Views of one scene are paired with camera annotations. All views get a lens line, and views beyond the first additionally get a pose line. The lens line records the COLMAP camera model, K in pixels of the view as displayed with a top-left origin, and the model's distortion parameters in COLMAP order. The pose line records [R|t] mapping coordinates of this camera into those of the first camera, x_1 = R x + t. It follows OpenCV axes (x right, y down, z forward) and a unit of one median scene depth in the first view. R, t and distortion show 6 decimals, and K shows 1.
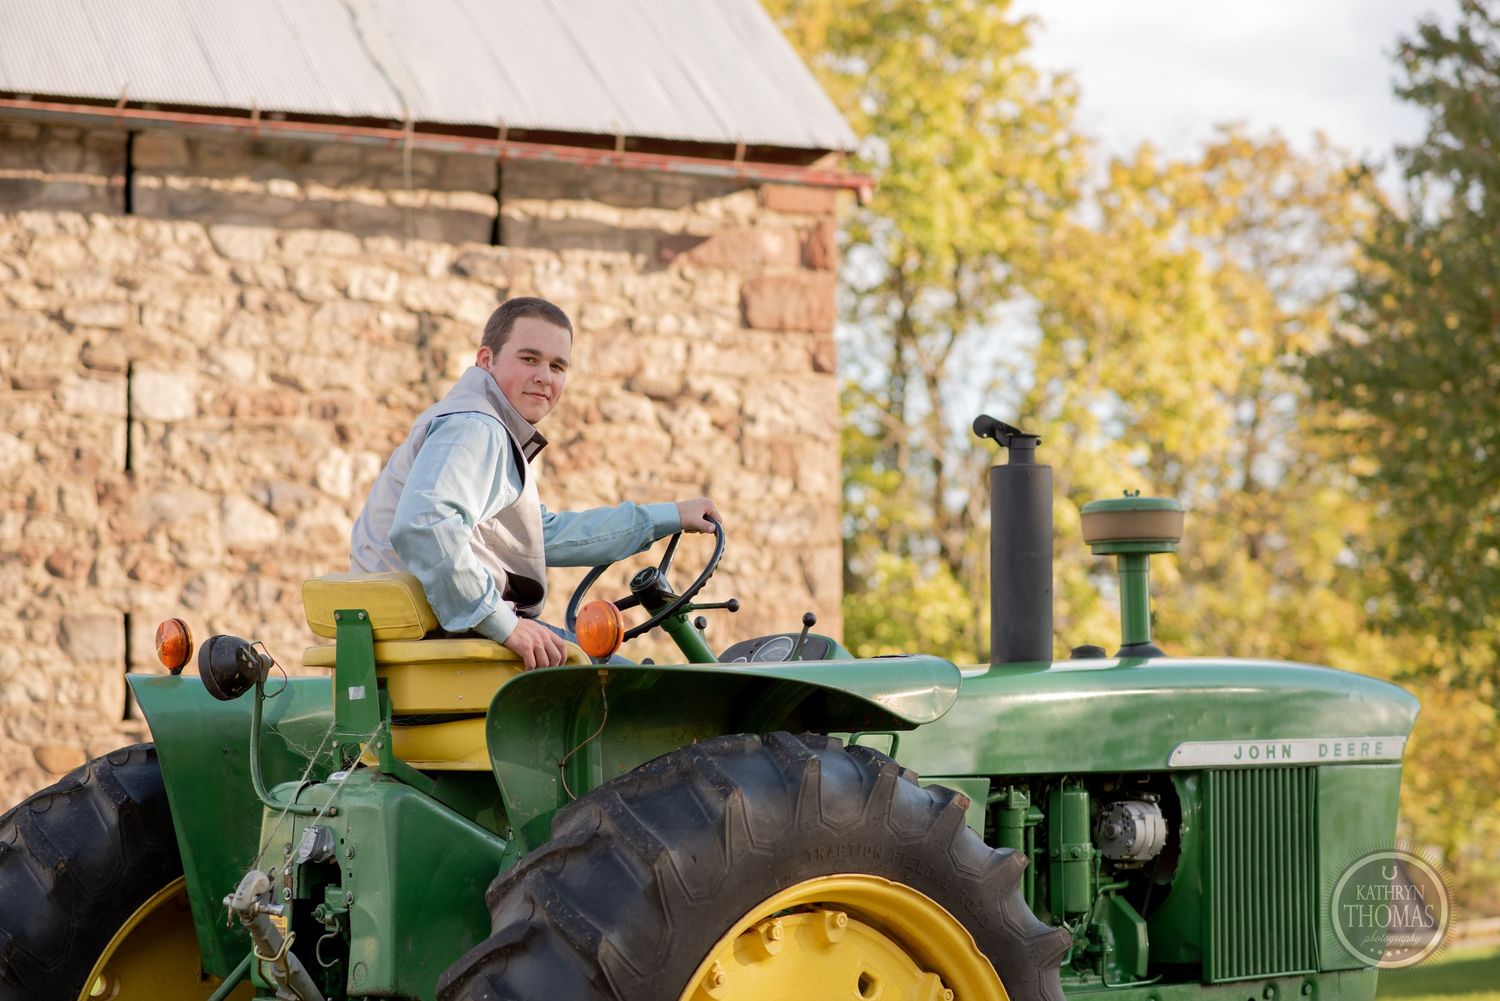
lens RADIAL K [[3773.6, 0, 749.4], [0, 3773.6, 499.1], [0, 0, 1]] dist [0.096580, 0.000000]
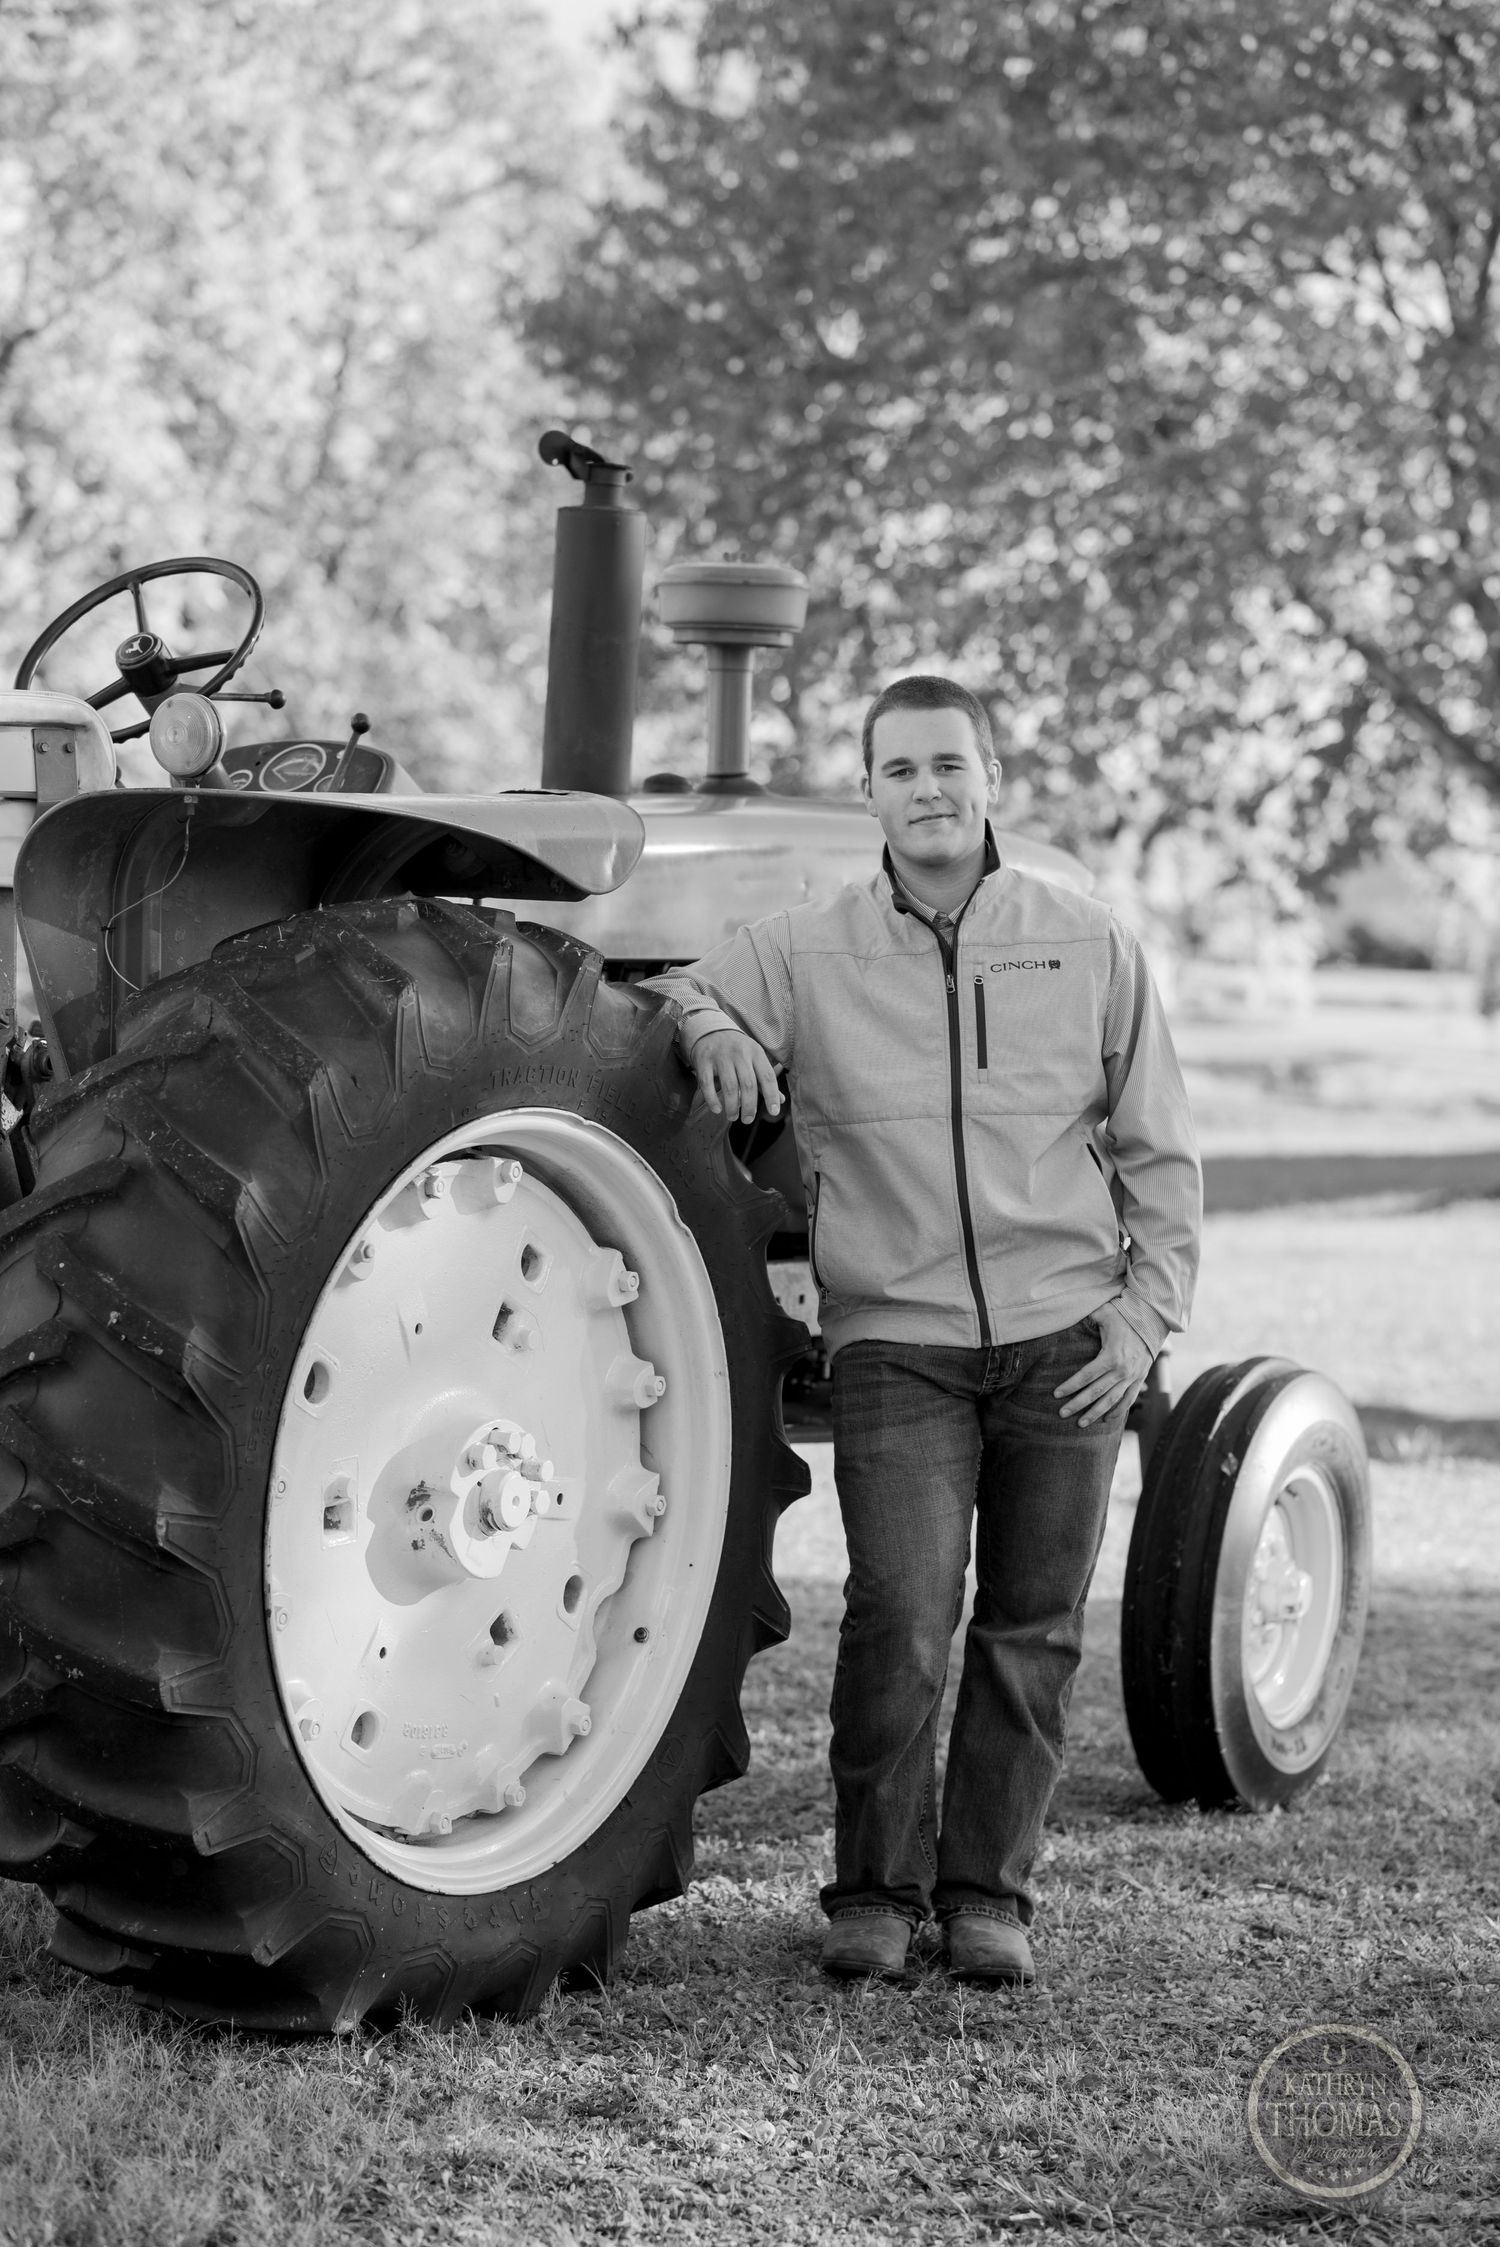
lens RADIAL K [[5652.8, 0, 752.4], [0, 5652.8, 1126.7], [0, 0, 1]] dist [0.096580, 0.000000]
pose [[0.967795, 0.044163, 0.247837, -0.150191], [-0.073026, 0.991410, 0.108502, -0.011015], [-0.240916, -0.123106, 0.962707, -0.017517]]
